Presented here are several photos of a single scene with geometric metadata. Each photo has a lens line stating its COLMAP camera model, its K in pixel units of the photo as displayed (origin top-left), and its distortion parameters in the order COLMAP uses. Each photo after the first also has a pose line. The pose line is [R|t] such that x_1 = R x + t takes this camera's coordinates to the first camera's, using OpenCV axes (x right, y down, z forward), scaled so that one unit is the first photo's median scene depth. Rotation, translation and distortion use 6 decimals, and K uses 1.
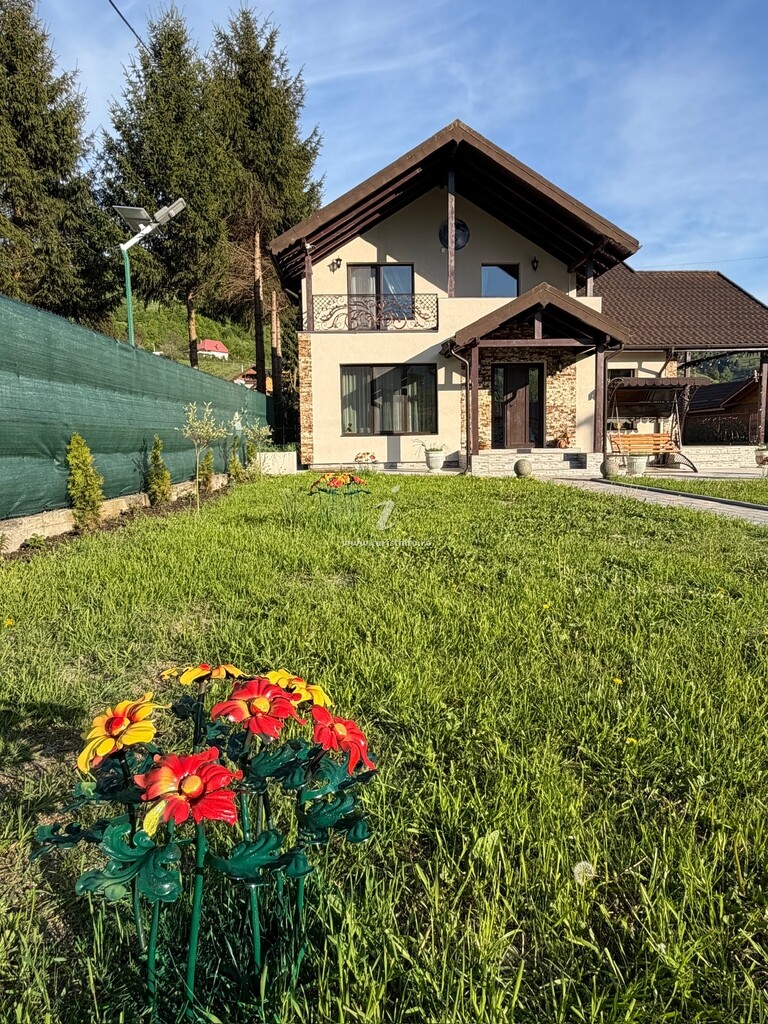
lens RADIAL K [[632.3, 0, 384.1], [0, 632.3, 514.2], [0, 0, 1]] dist [-0.030051, -0.001026]
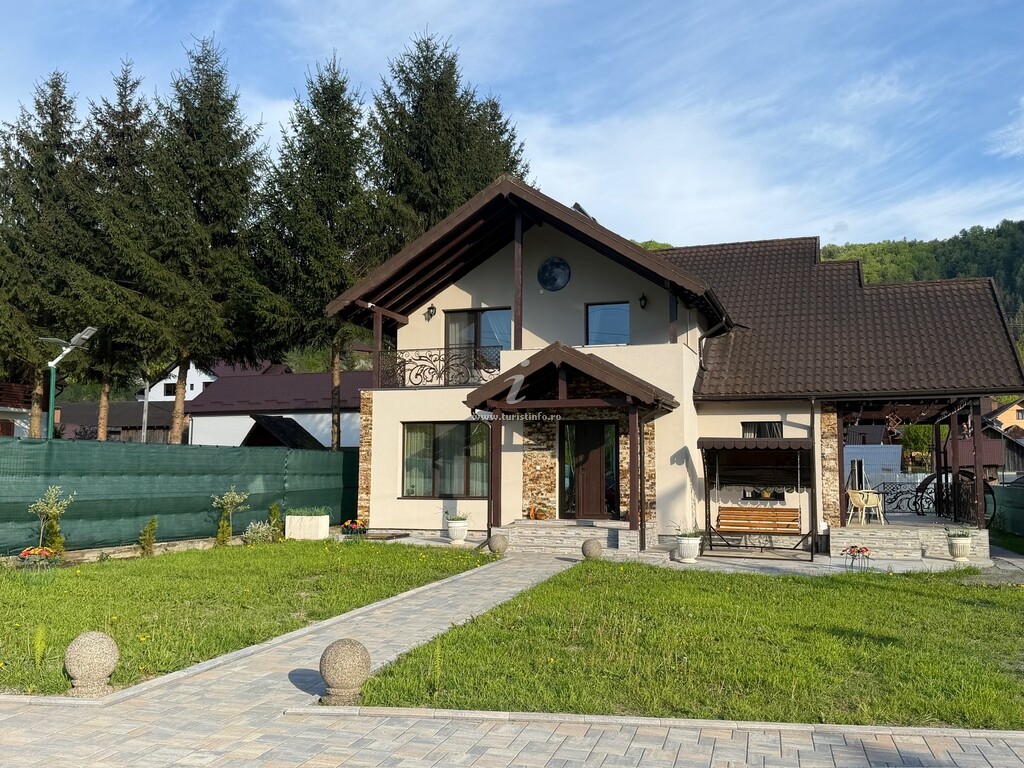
lens RADIAL K [[972.0, 0, 512.5], [0, 972.0, 382.8], [0, 0, 1]] dist [0.007605, 0.000000]
pose [[0.923730, -0.012256, -0.382847, 0.620843], [-0.070376, 0.977044, -0.201079, -0.015918], [0.376523, 0.212686, 0.901662, -0.243130]]
